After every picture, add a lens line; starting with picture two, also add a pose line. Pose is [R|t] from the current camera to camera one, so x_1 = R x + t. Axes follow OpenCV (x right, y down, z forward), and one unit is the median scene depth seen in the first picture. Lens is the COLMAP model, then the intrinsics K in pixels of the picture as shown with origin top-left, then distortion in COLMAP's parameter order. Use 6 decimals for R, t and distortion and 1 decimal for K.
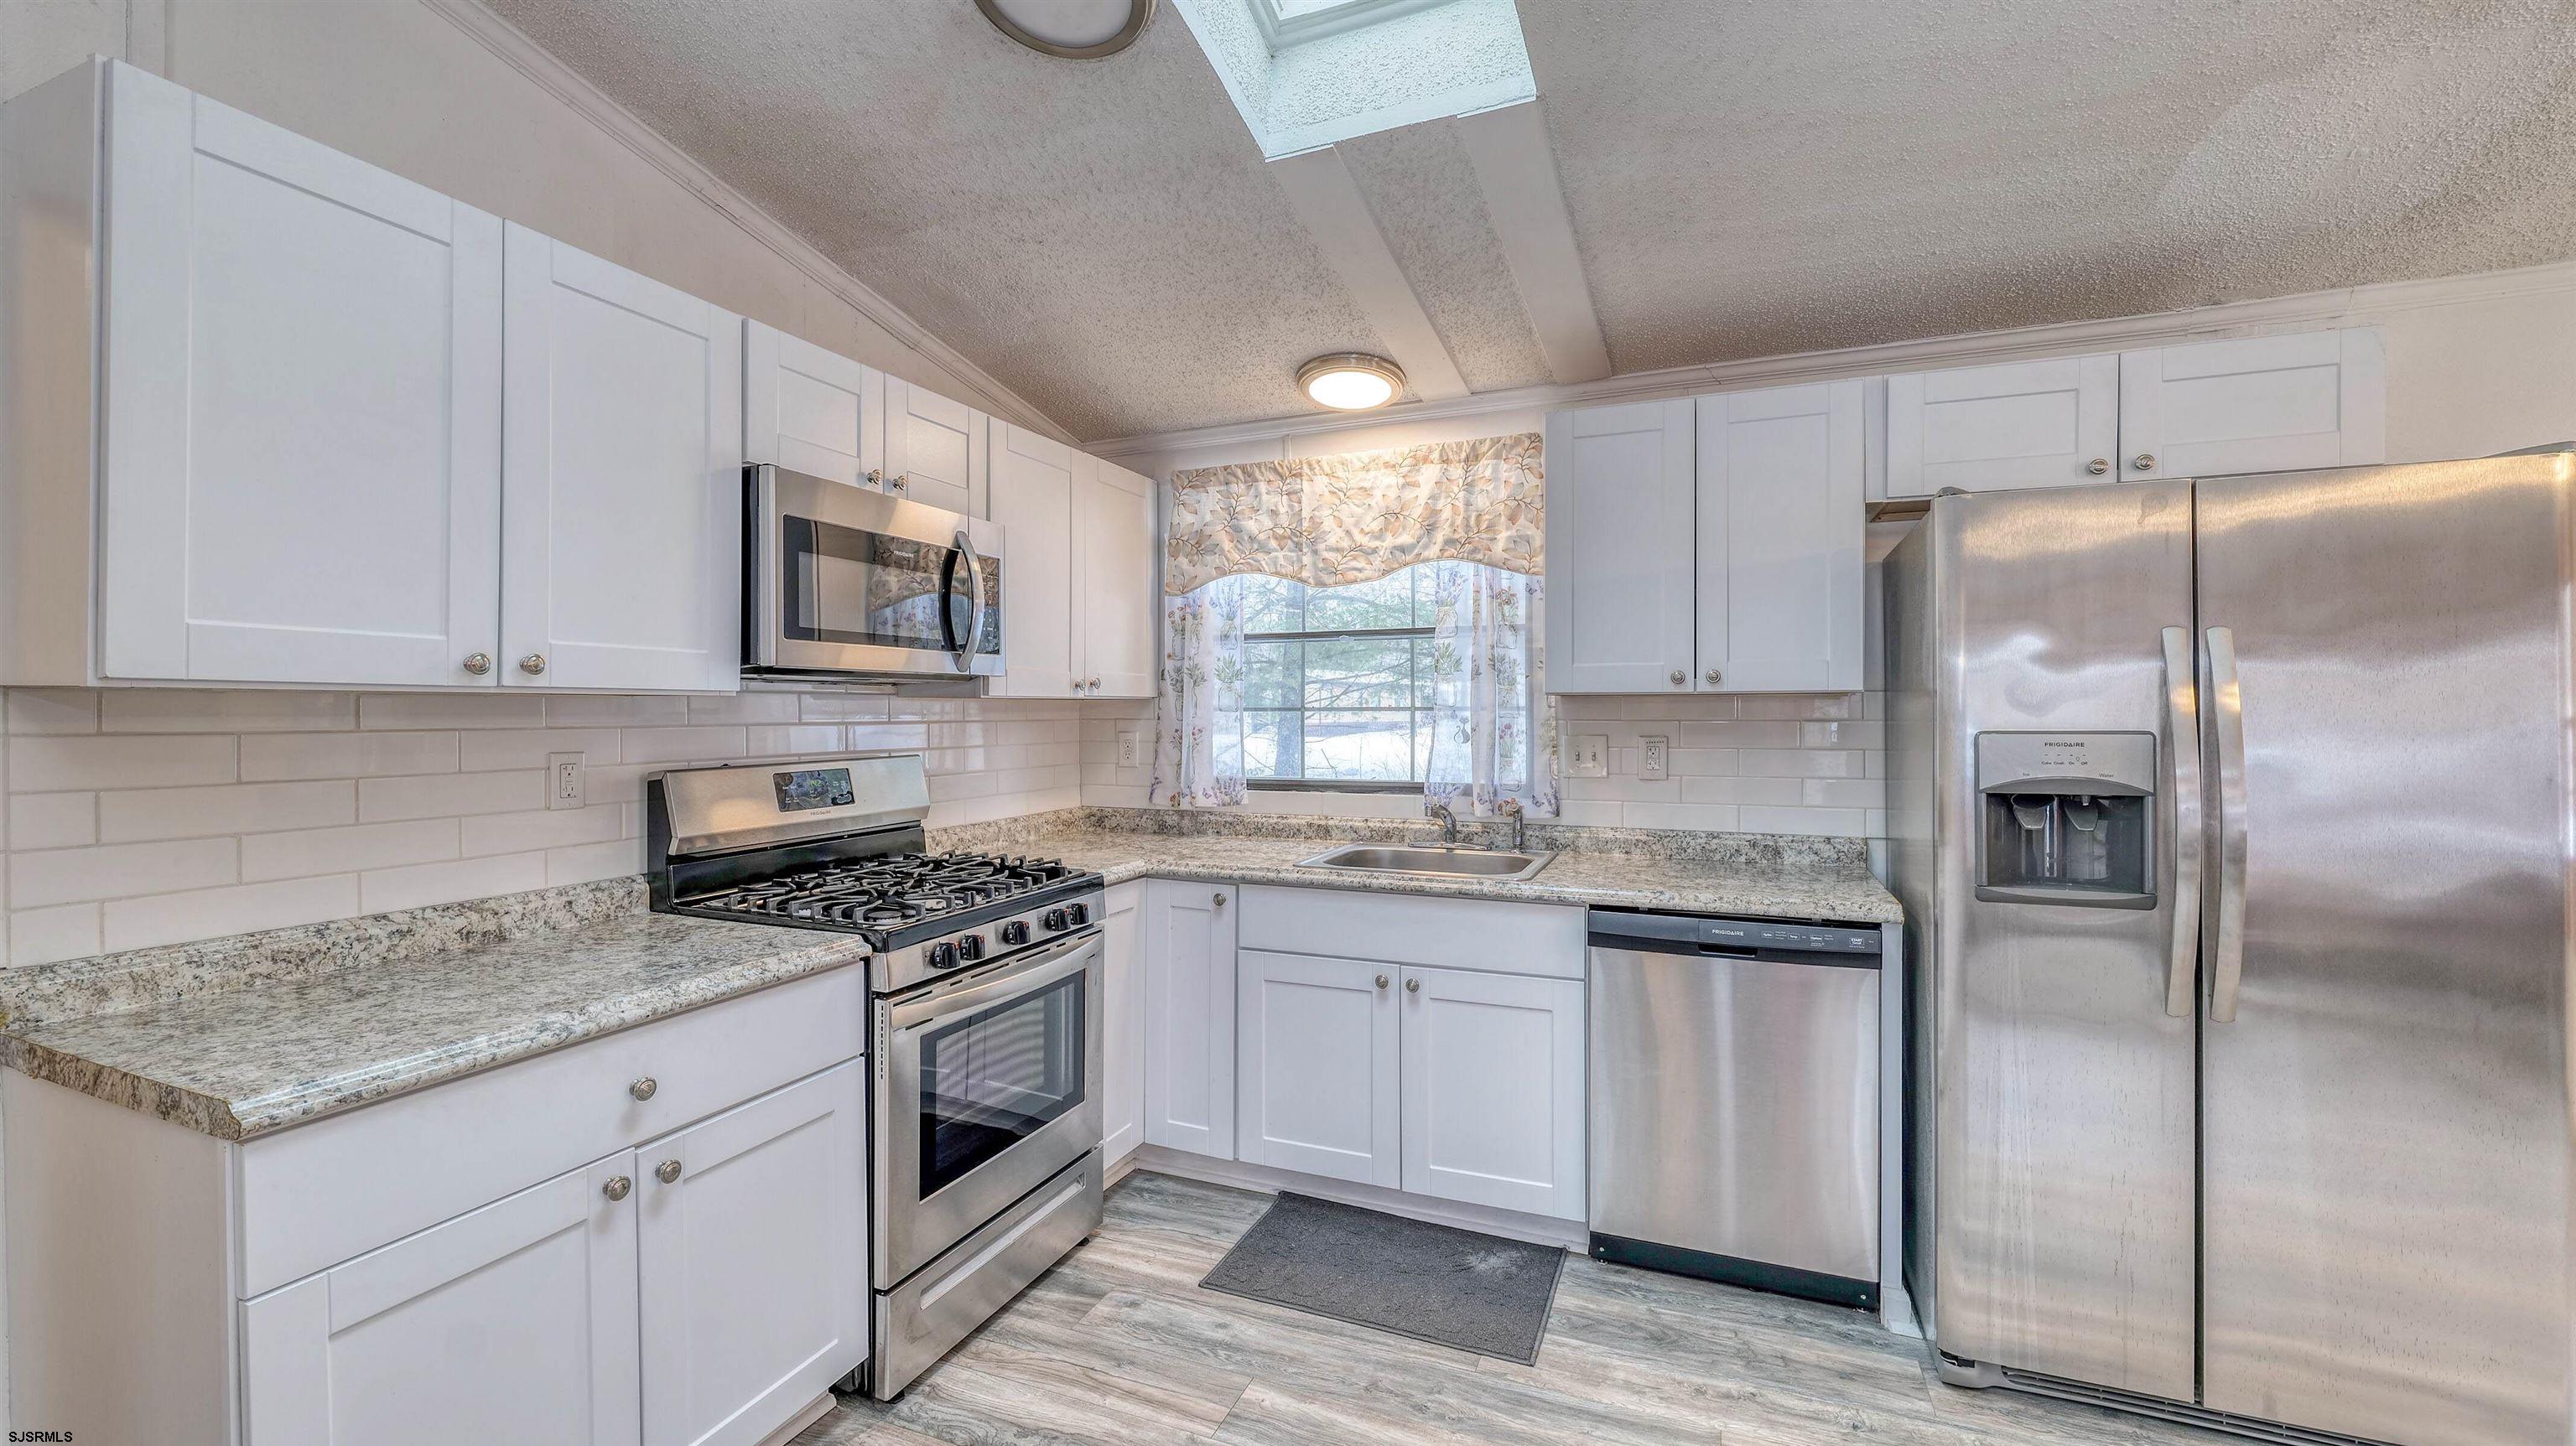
lens RADIAL K [[1045.1, 0, 1275.2], [0, 1045.1, 717.7], [0, 0, 1]] dist [-0.013674, 0.001296]
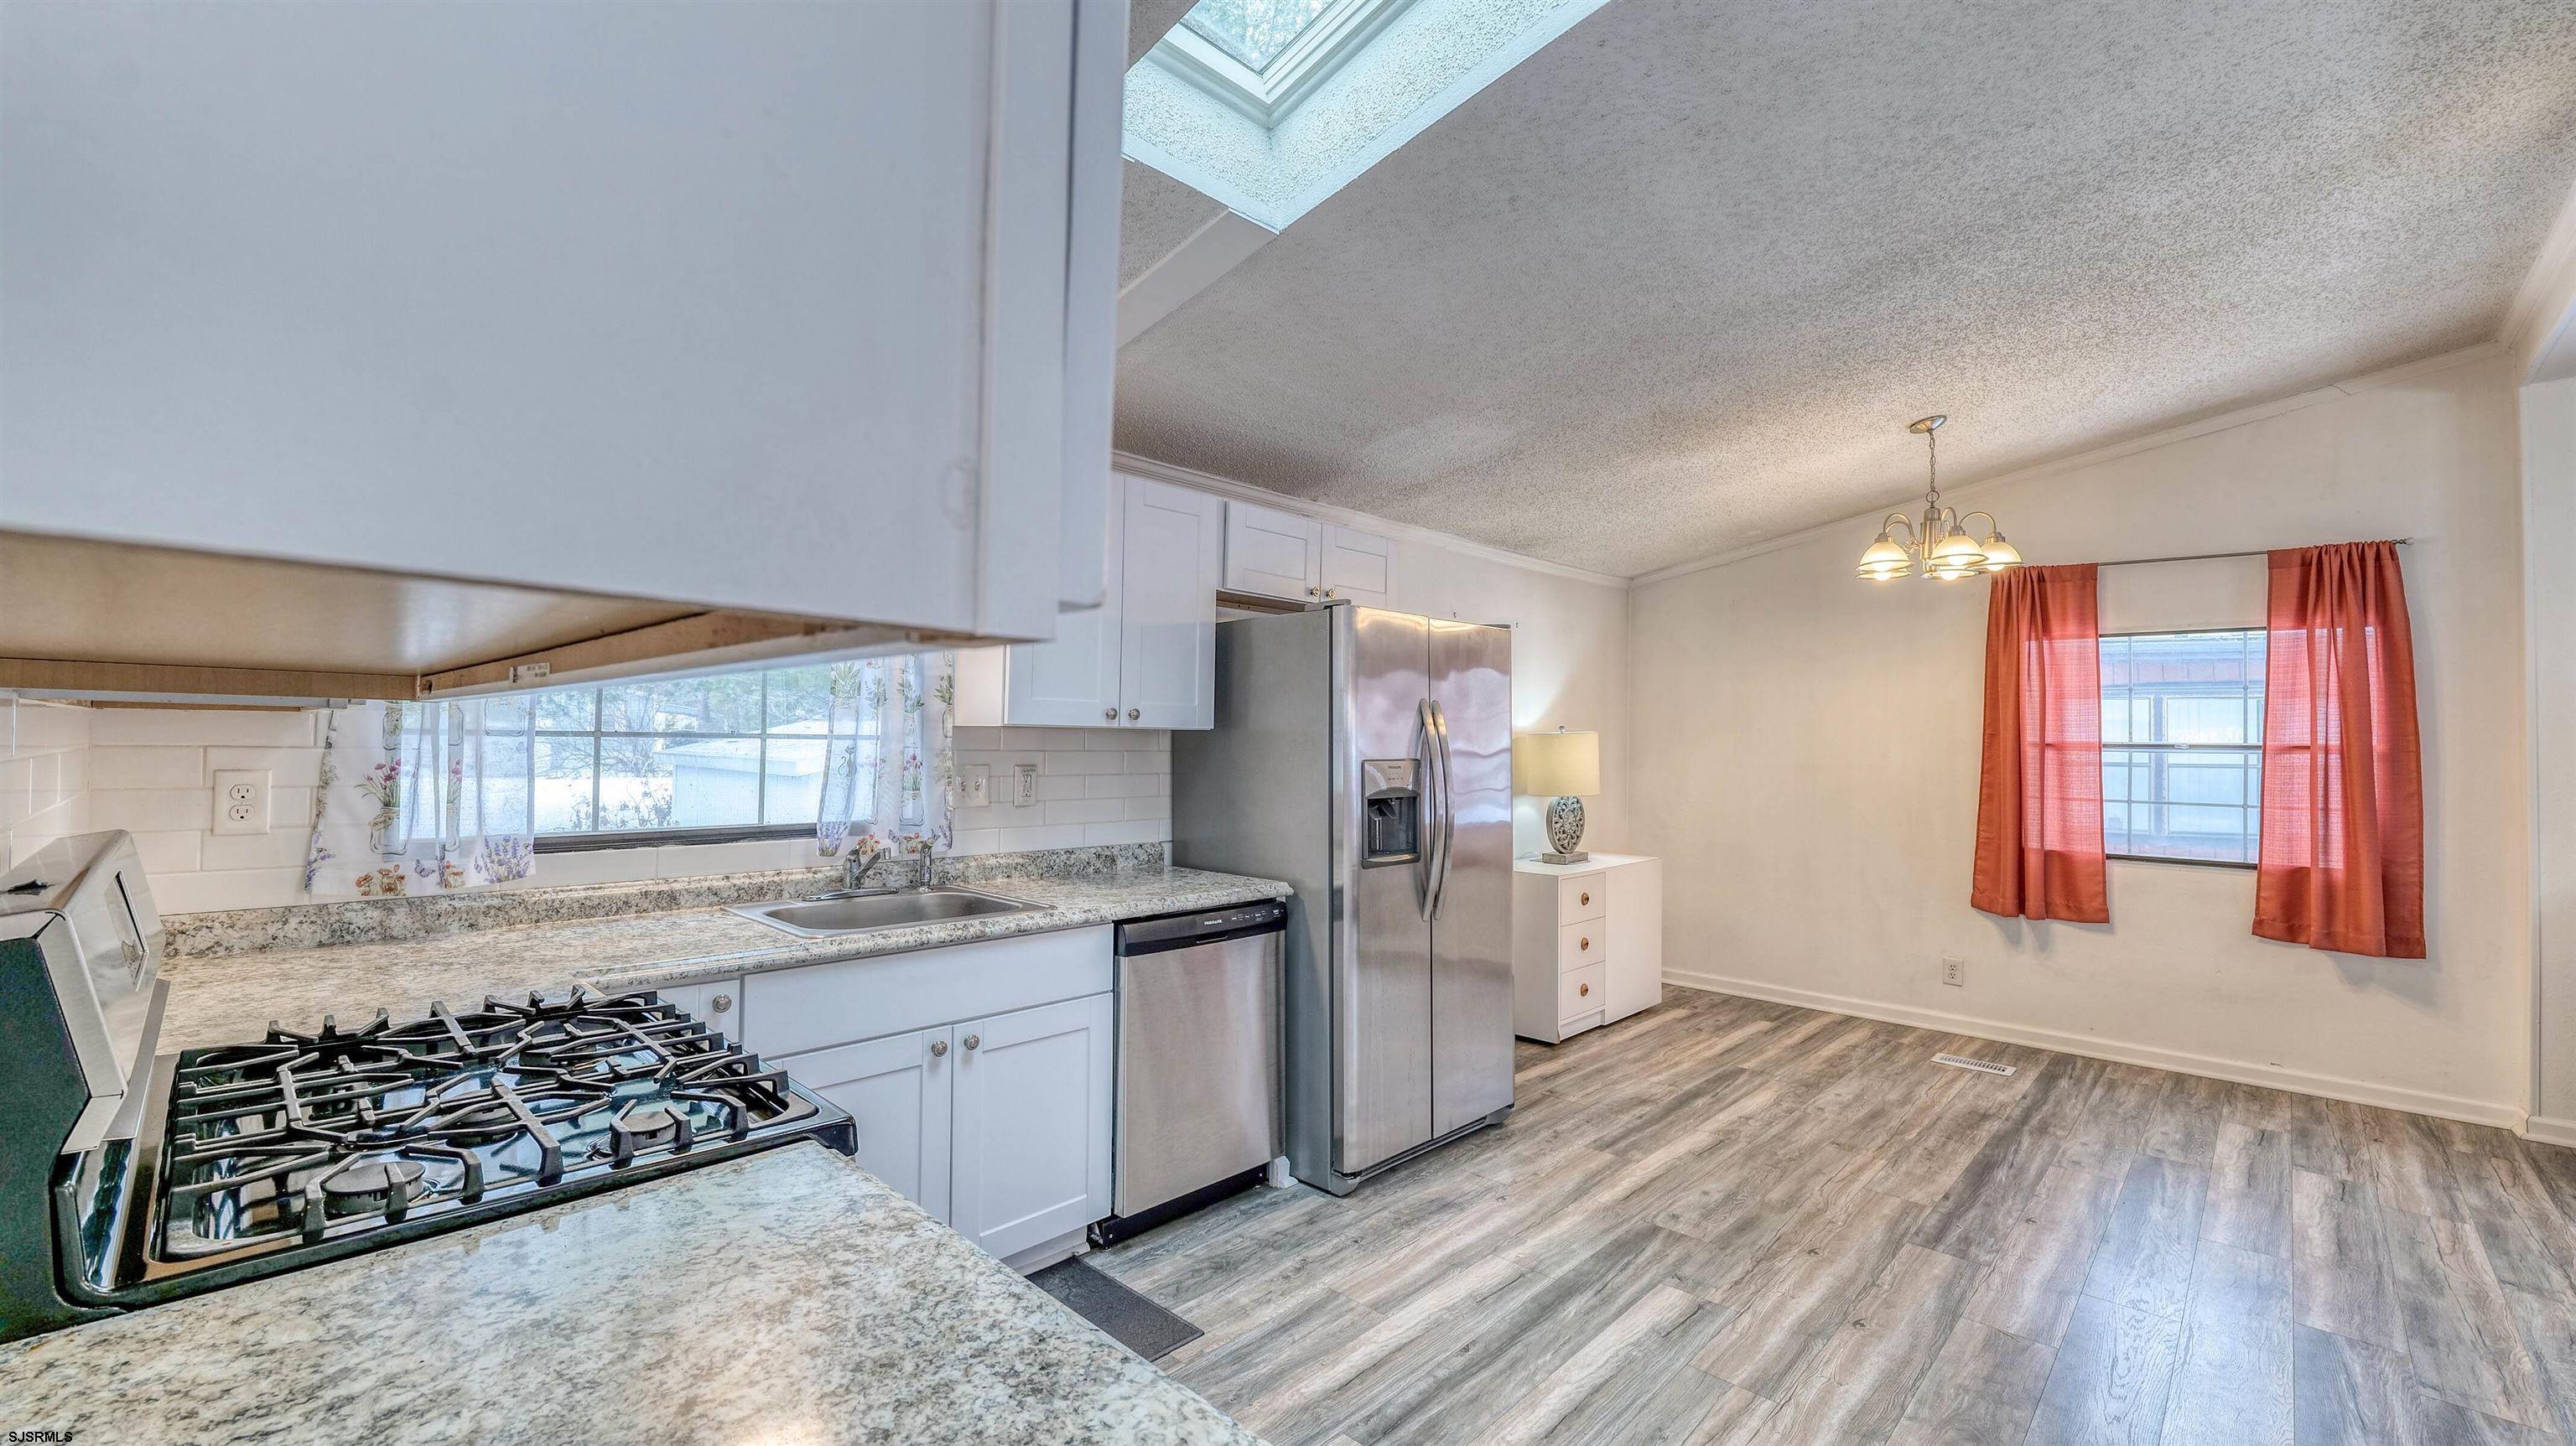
lens RADIAL K [[1045.1, 0, 1275.2], [0, 1045.1, 717.7], [0, 0, 1]] dist [-0.013674, 0.001296]
pose [[0.362910, 0.028790, 0.931379, -0.640878], [-0.007245, 0.999580, -0.028075, -0.003591], [-0.931796, 0.003441, 0.362966, 0.428932]]
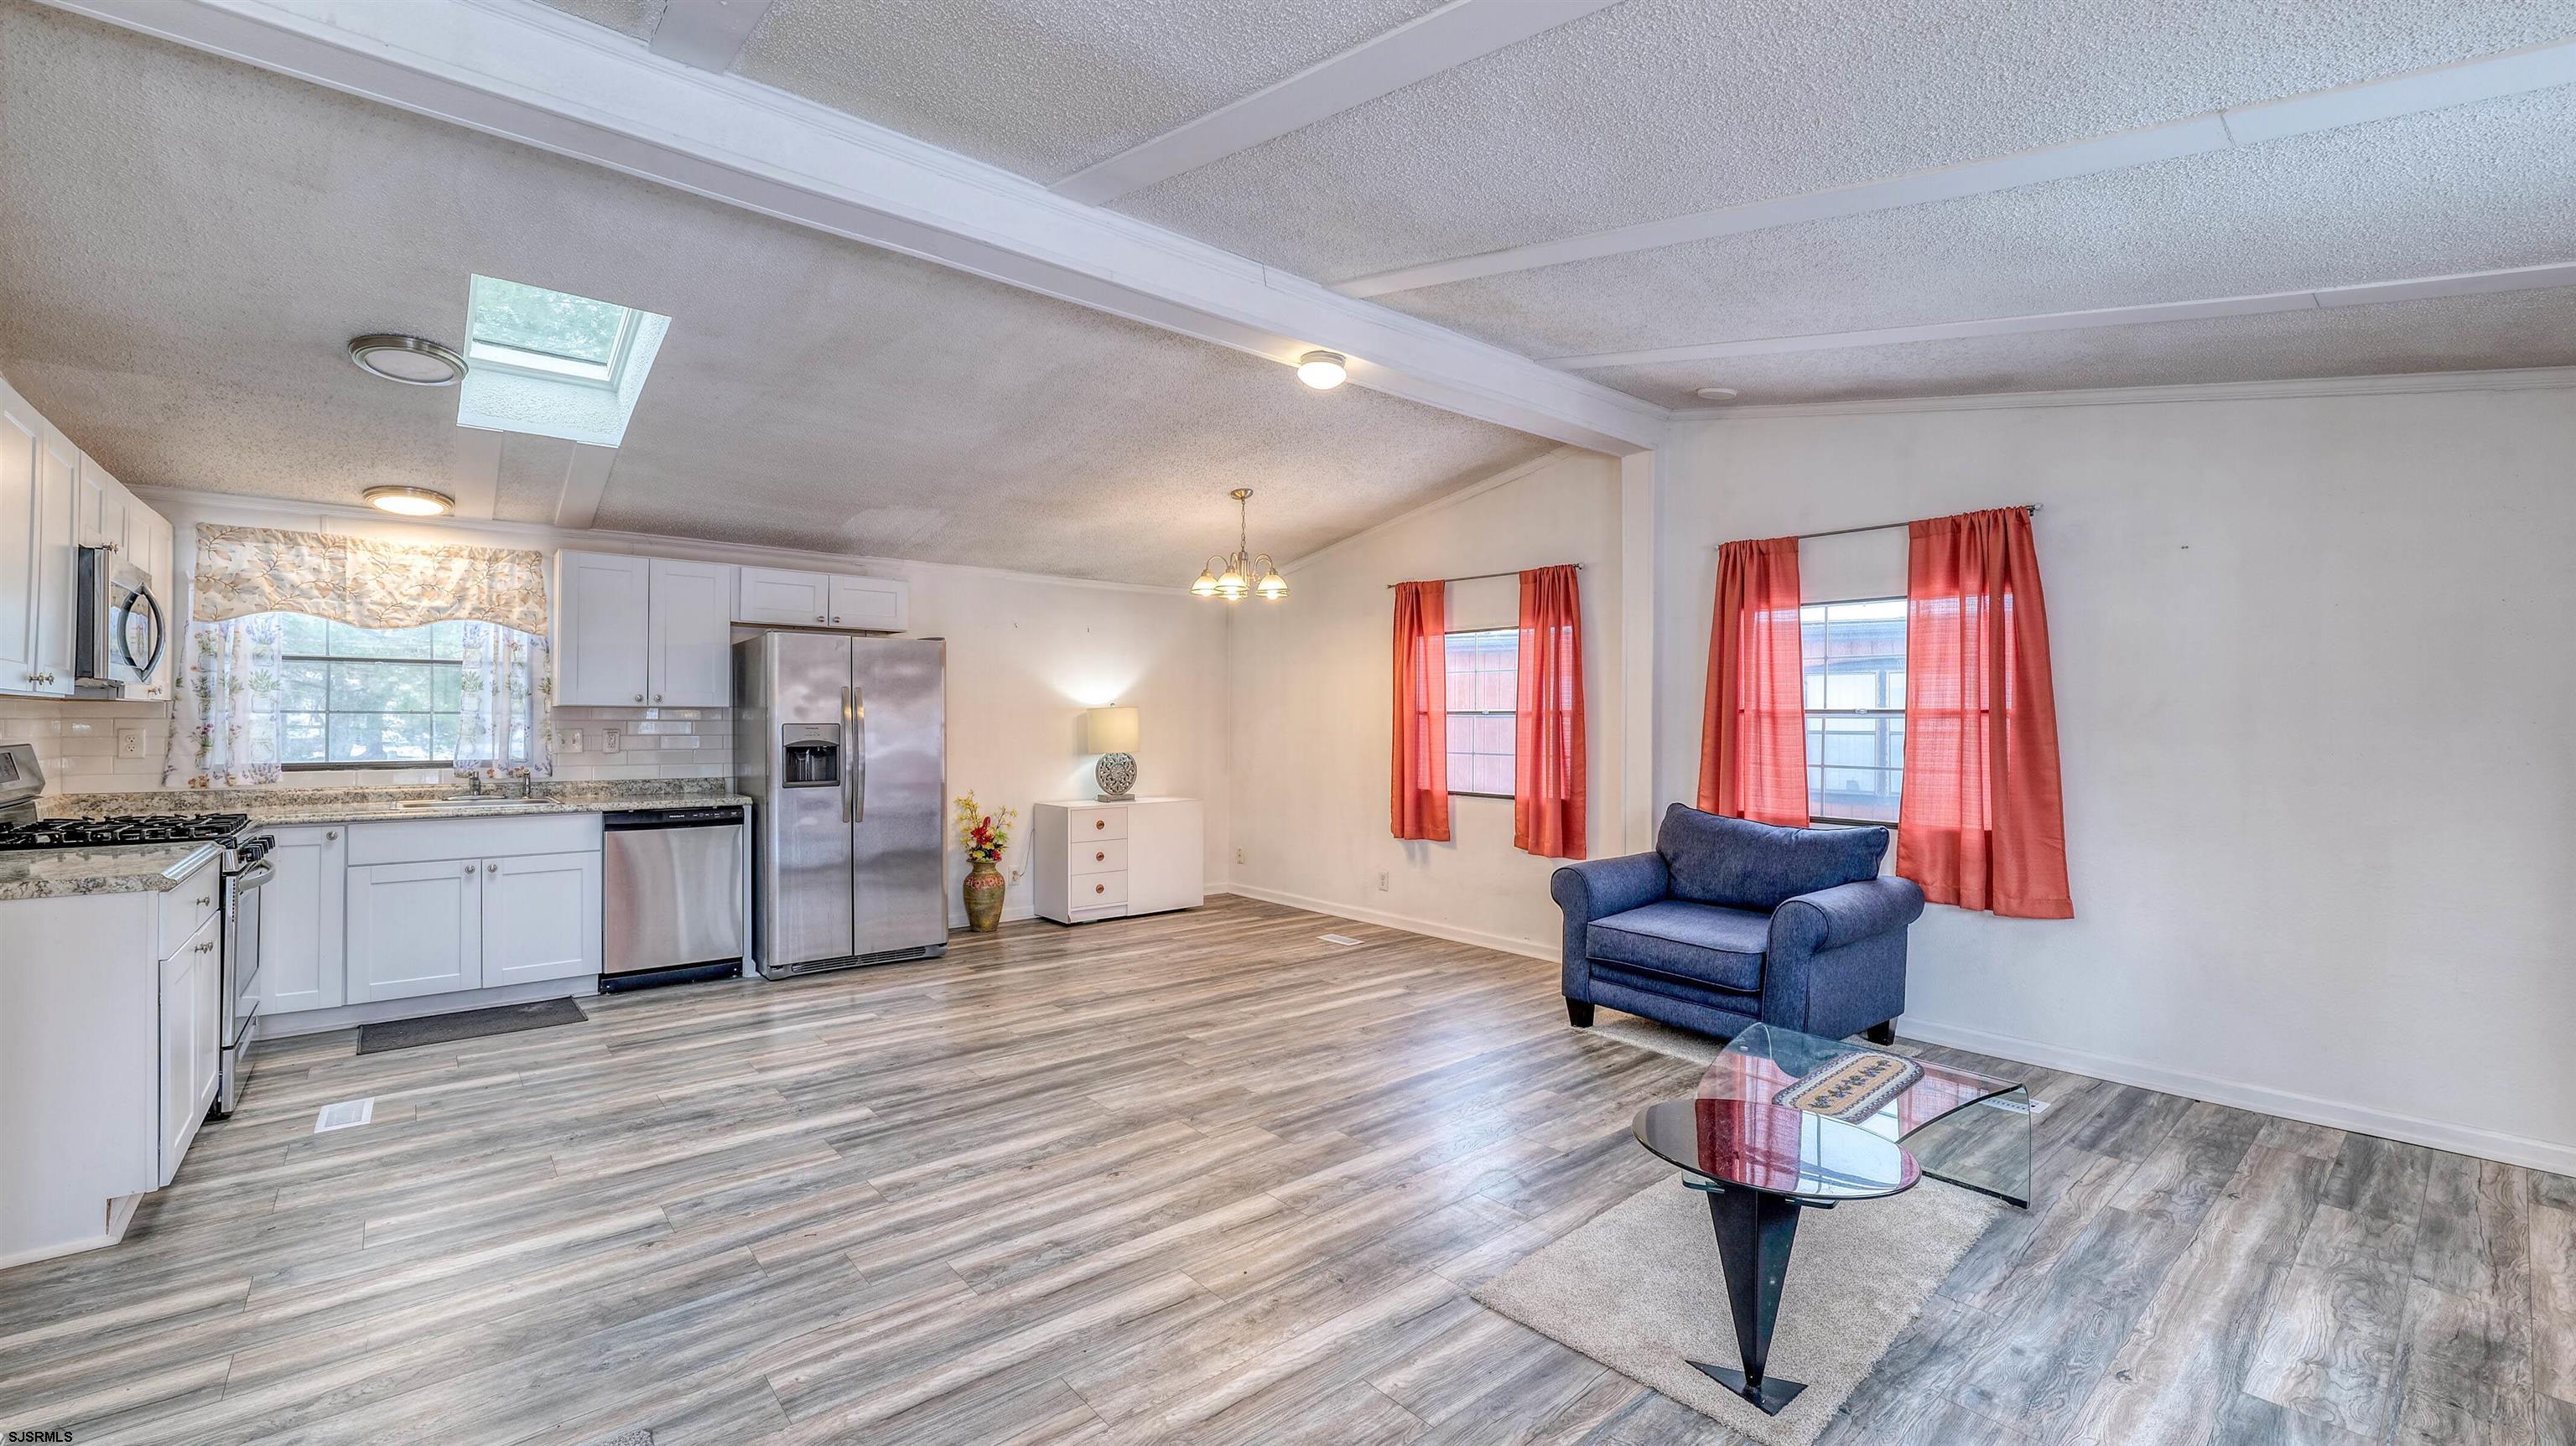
lens RADIAL K [[1045.1, 0, 1275.2], [0, 1045.1, 717.7], [0, 0, 1]] dist [-0.013674, 0.001296]
pose [[0.454898, 0.008349, 0.890504, -0.850547], [0.001281, 0.999949, -0.010030, 0.020215], [-0.890542, 0.005703, 0.454864, -1.005221]]
